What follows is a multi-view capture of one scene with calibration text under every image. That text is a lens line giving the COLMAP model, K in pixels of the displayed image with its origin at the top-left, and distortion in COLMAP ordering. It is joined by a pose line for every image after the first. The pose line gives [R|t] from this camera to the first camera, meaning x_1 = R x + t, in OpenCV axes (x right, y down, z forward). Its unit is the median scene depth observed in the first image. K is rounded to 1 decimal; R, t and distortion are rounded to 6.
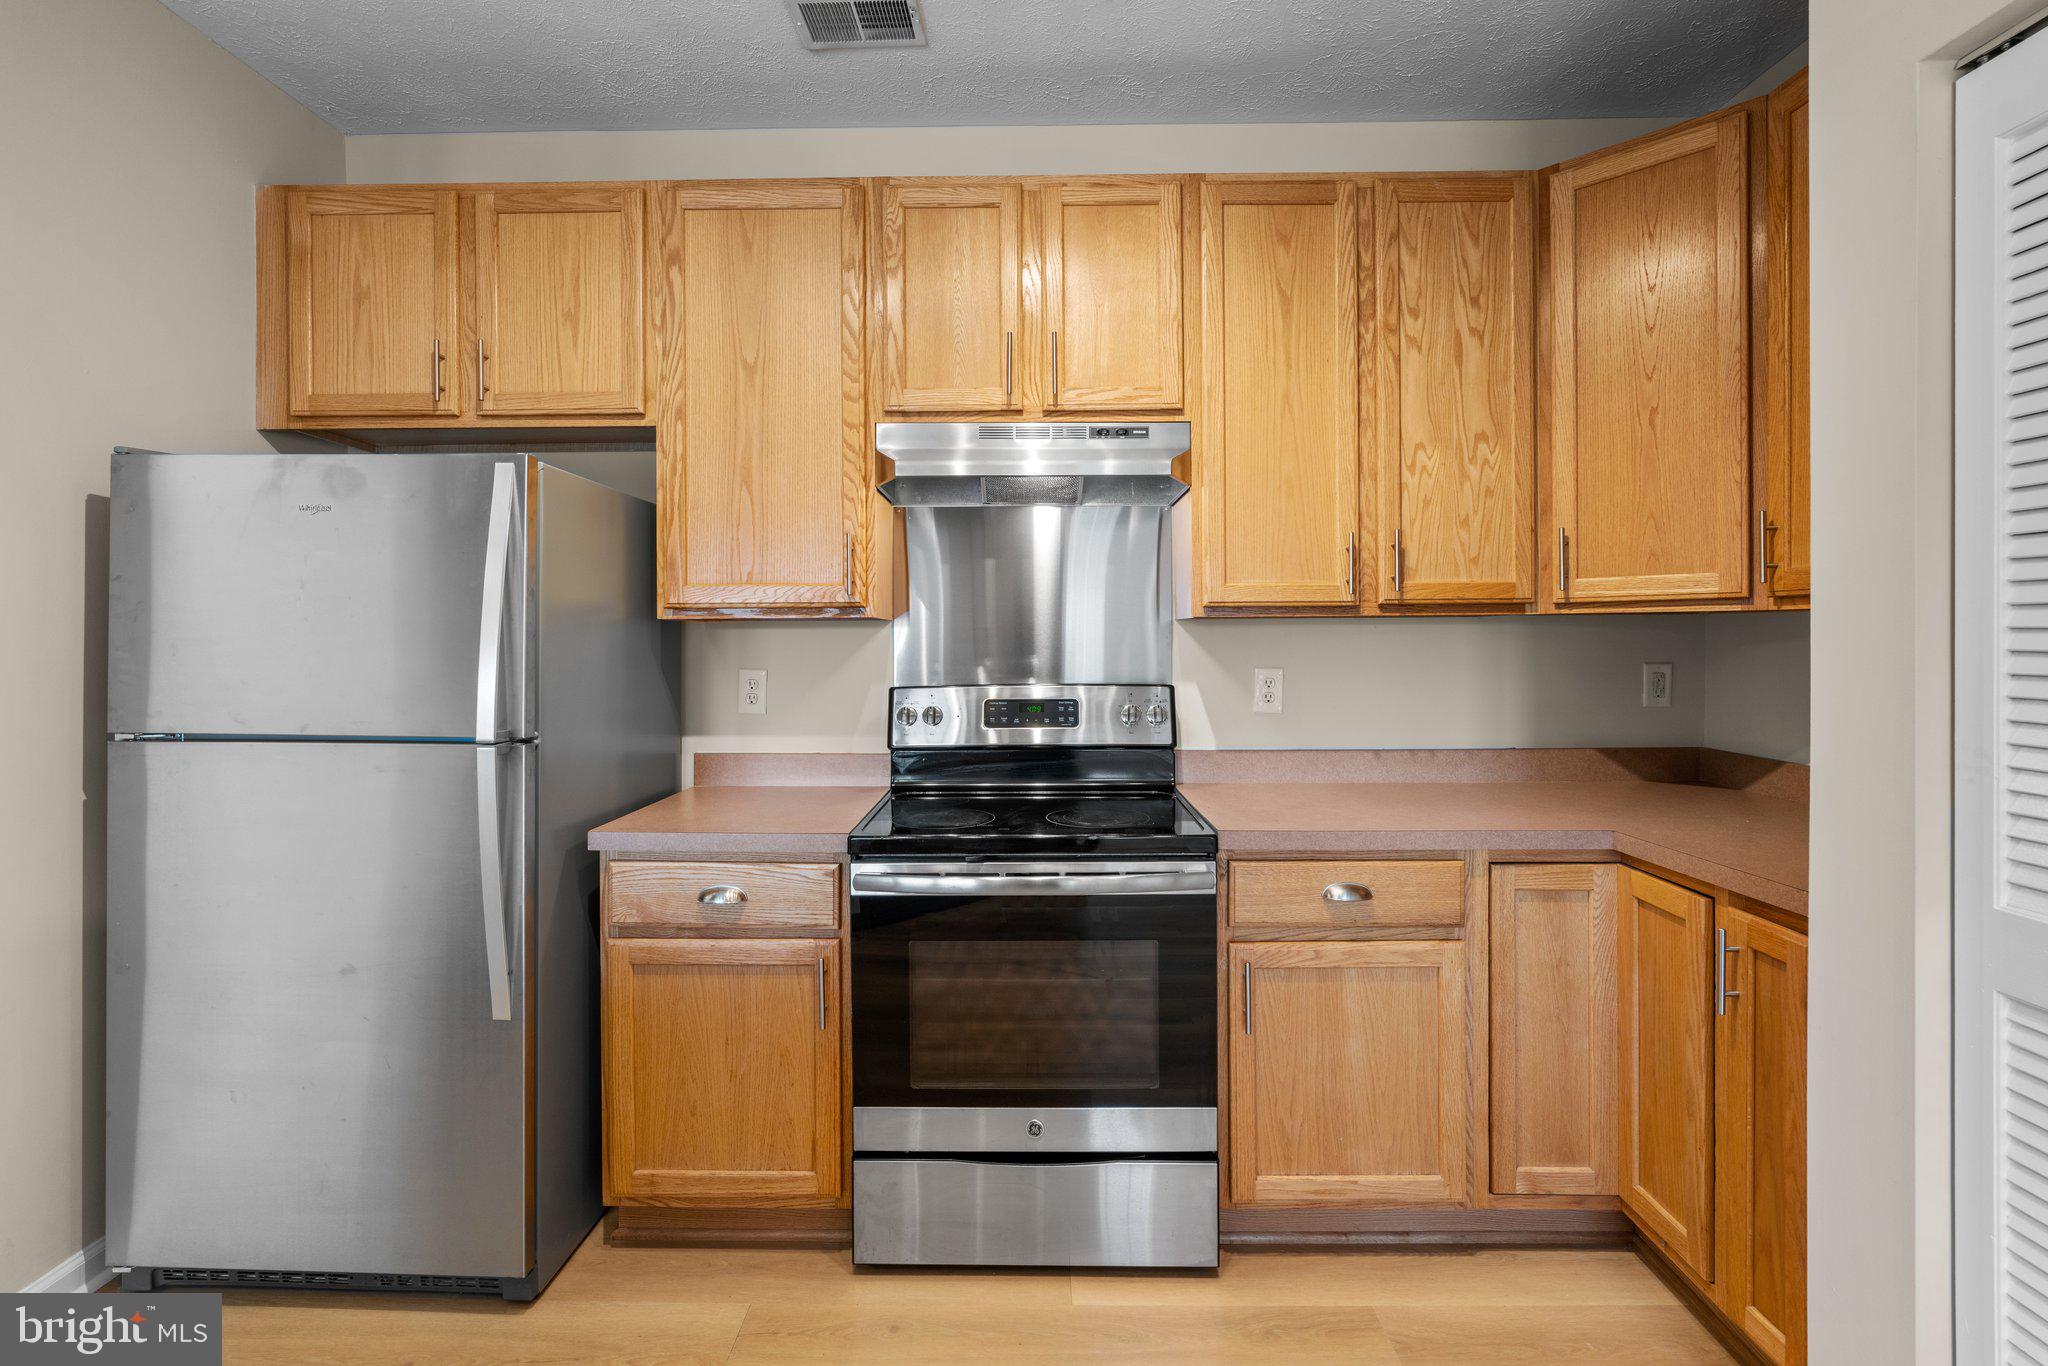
lens RADIAL K [[937.8, 0, 1020.0], [0, 937.8, 644.9], [0, 0, 1]] dist [-0.009059, 0.000958]
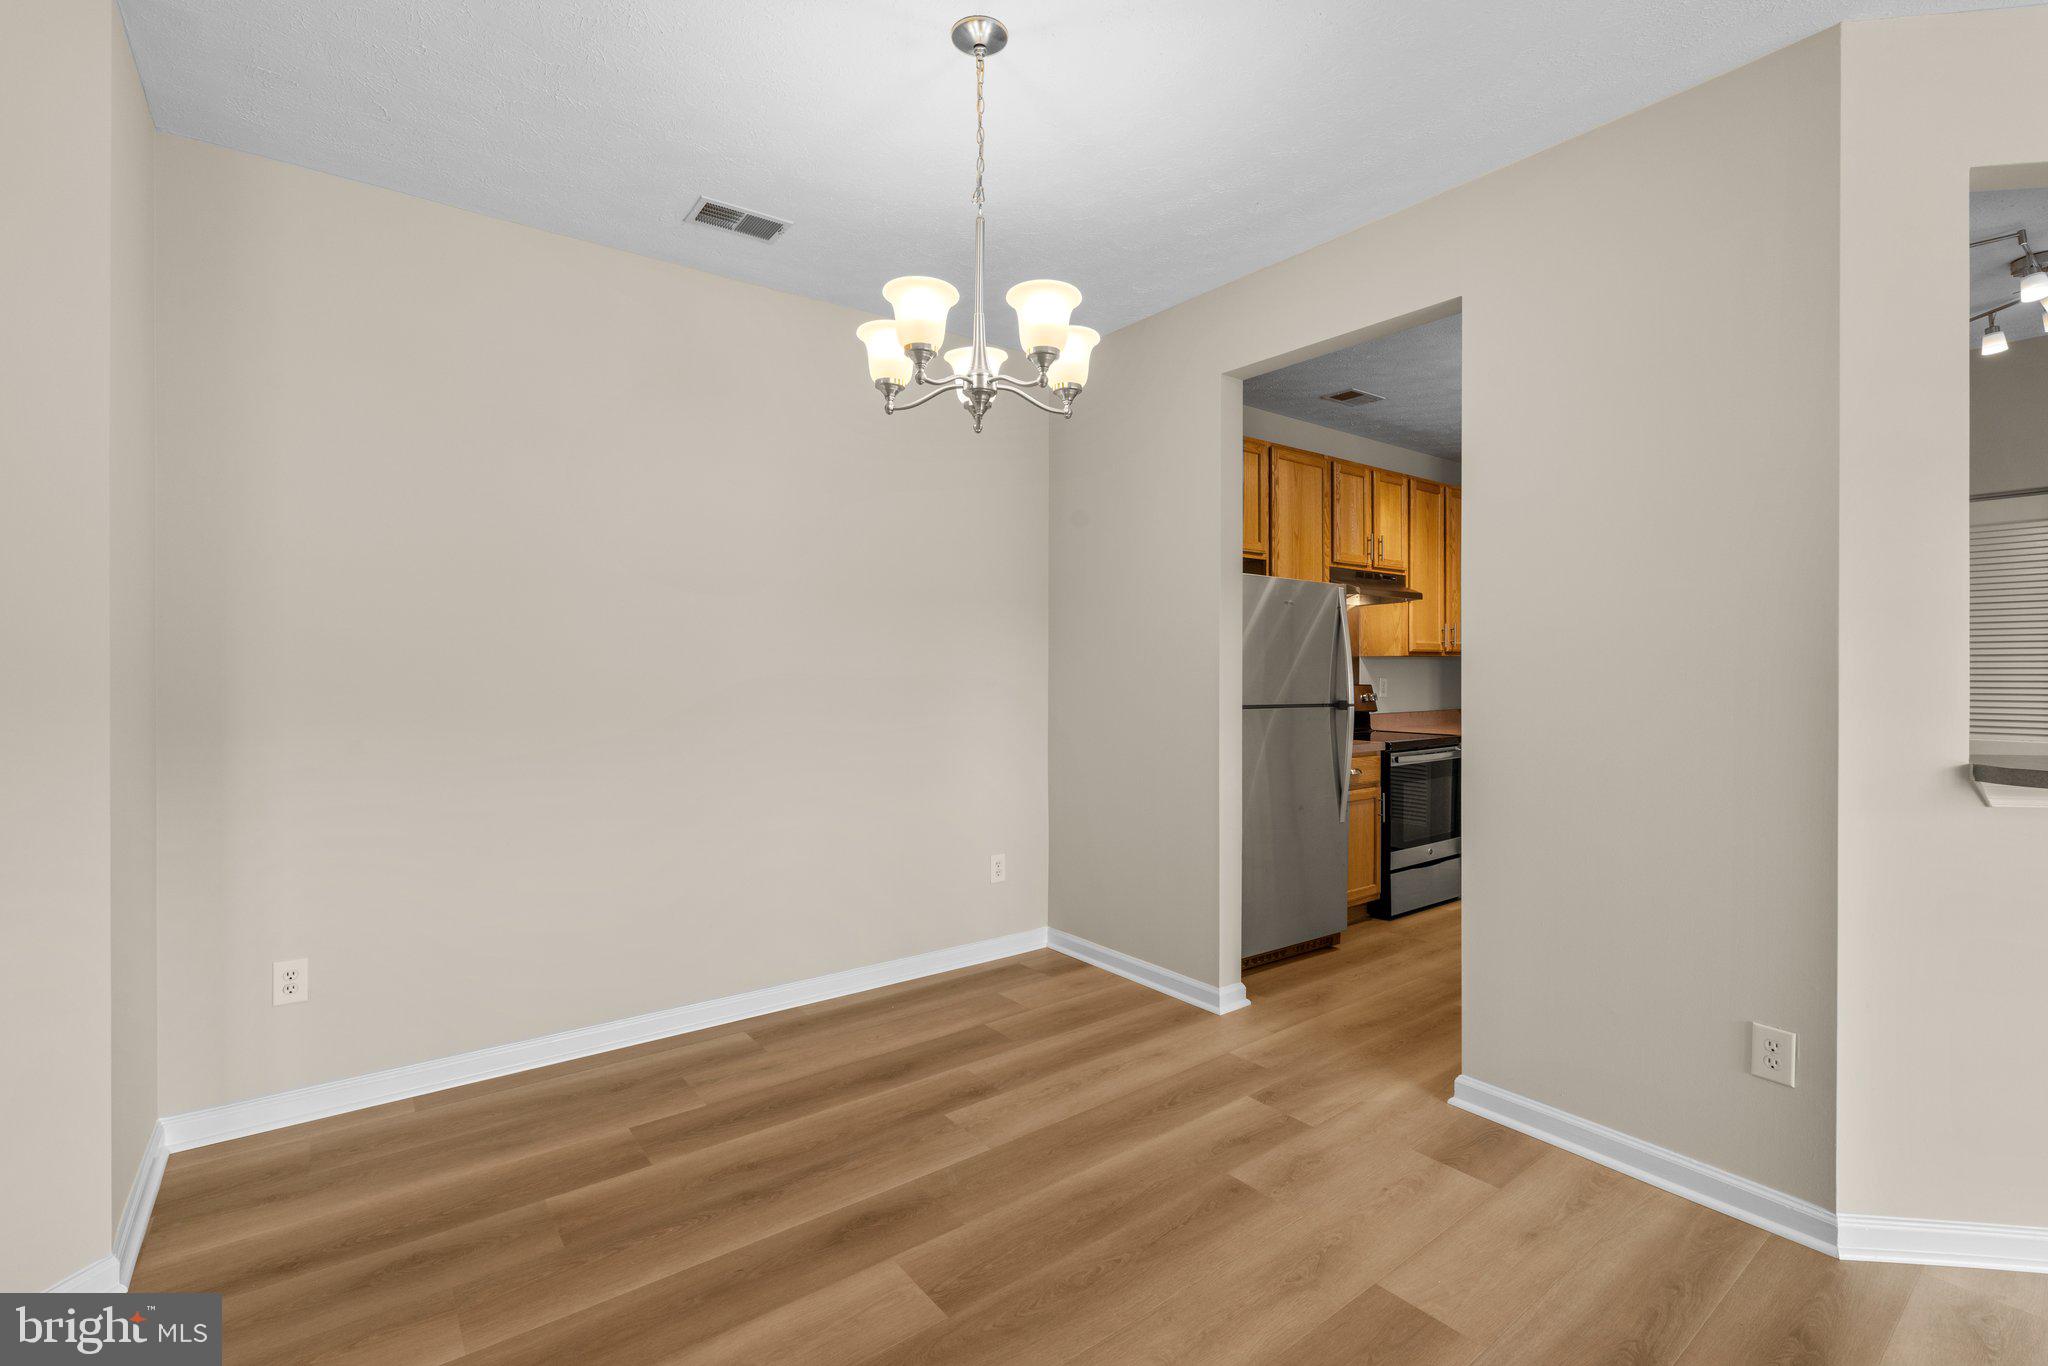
lens RADIAL K [[913.3, 0, 1015.2], [0, 913.3, 670.2], [0, 0, 1]] dist [-0.001588, 0.000106]
pose [[0.796074, 0.003363, 0.605190, -2.093546], [0.001718, 0.999968, -0.007816, 0.025398], [-0.605197, 0.007262, 0.796043, -0.281091]]
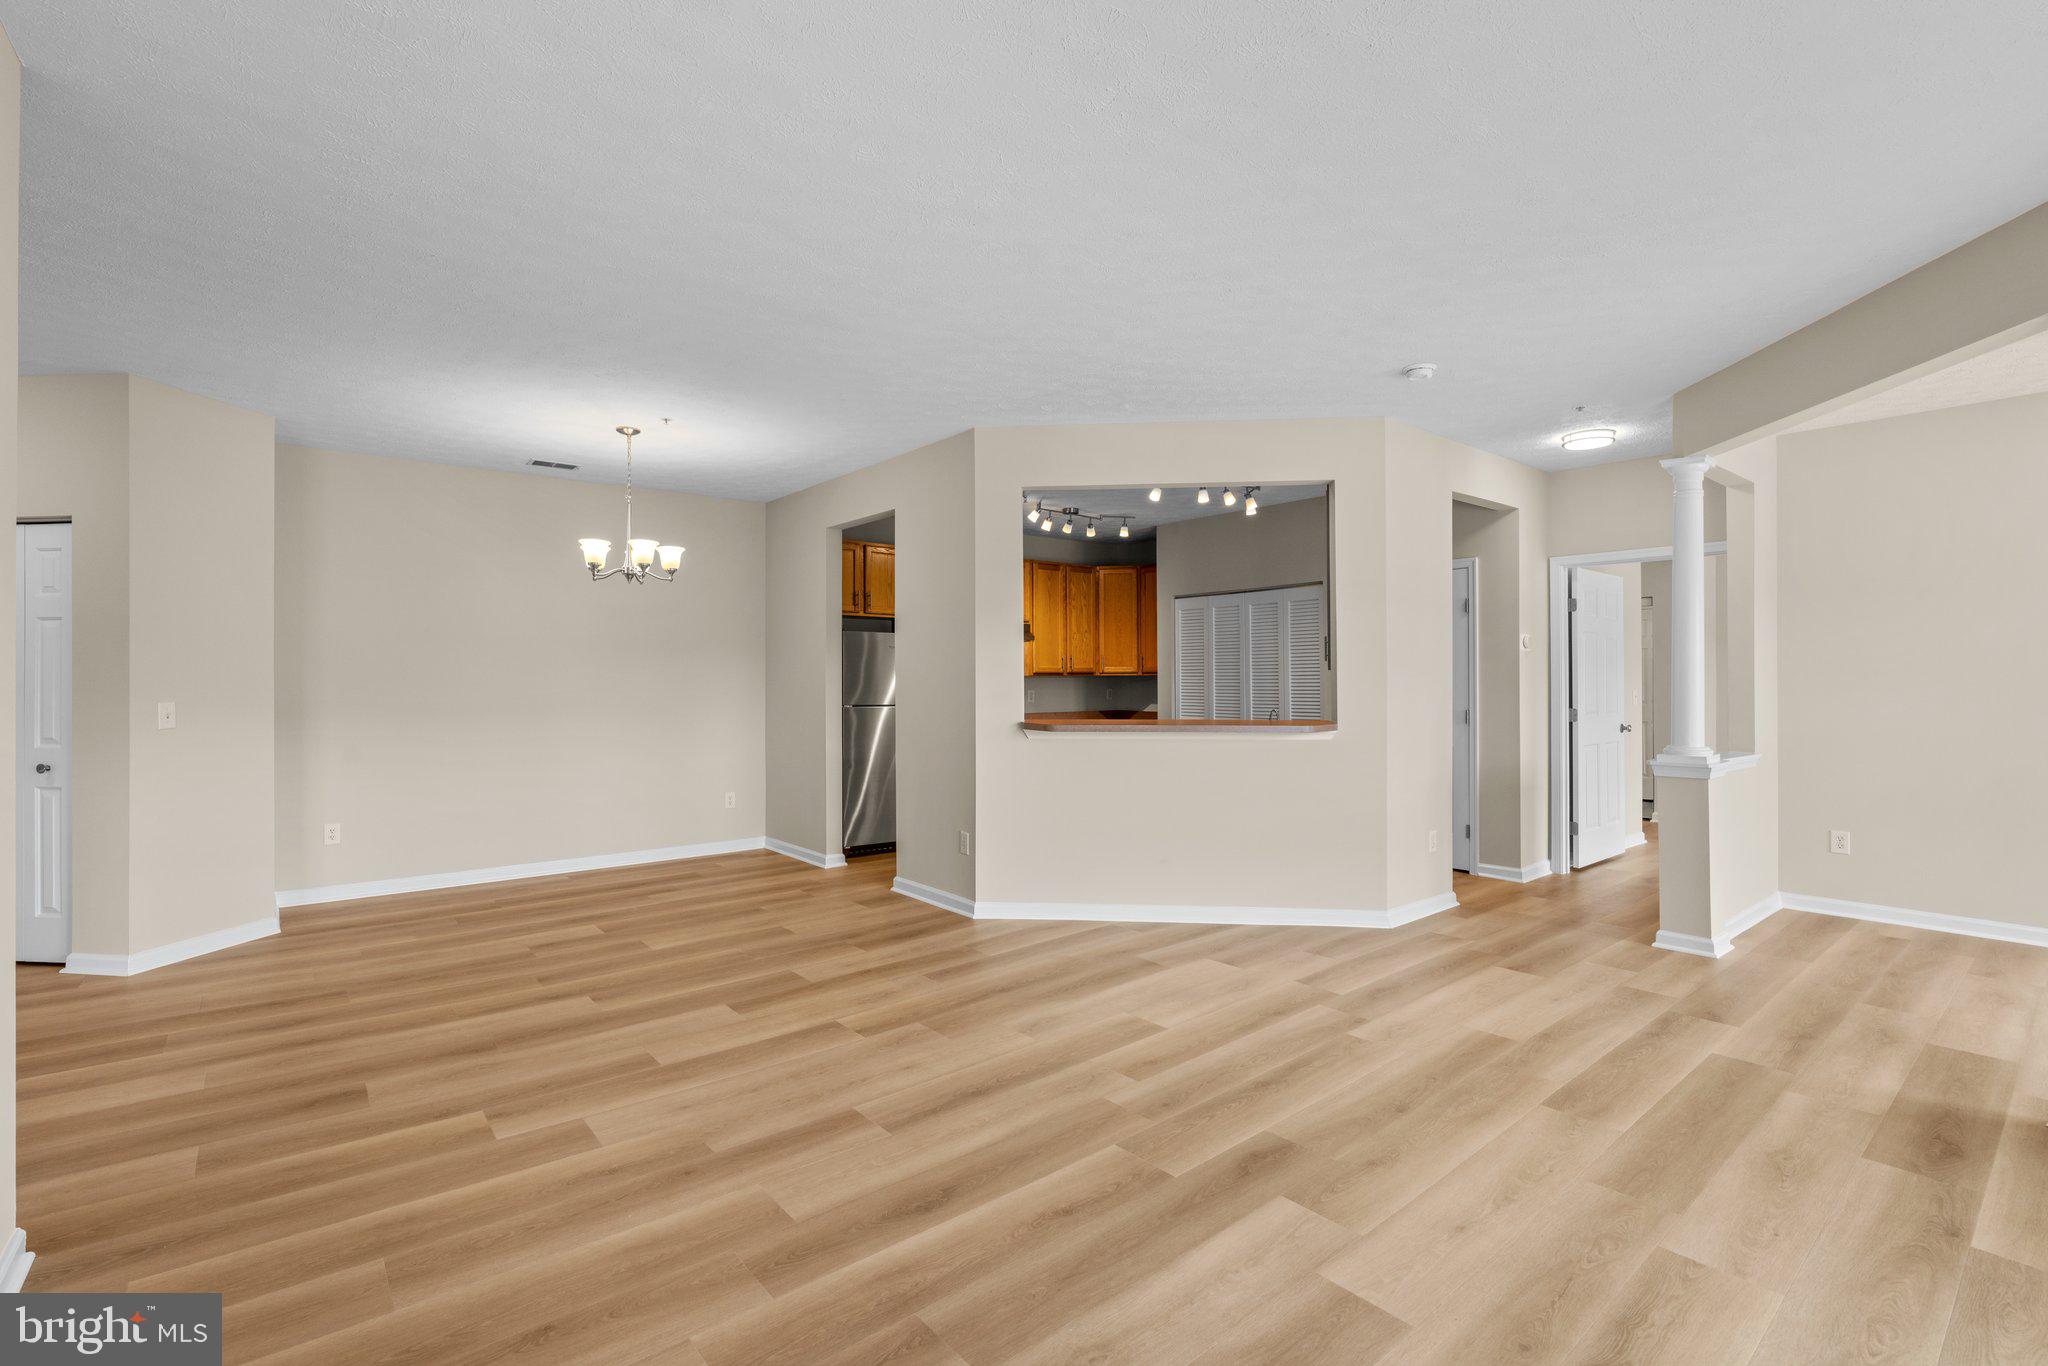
lens RADIAL K [[918.7, 0, 1015.5], [0, 918.7, 683.7], [0, 0, 1]] dist [-0.012424, 0.006730]
pose [[0.772789, 0.001865, 0.634660, -2.265846], [0.005056, 0.999946, -0.009095, 0.037327], [-0.634642, 0.010237, 0.772738, -1.877920]]
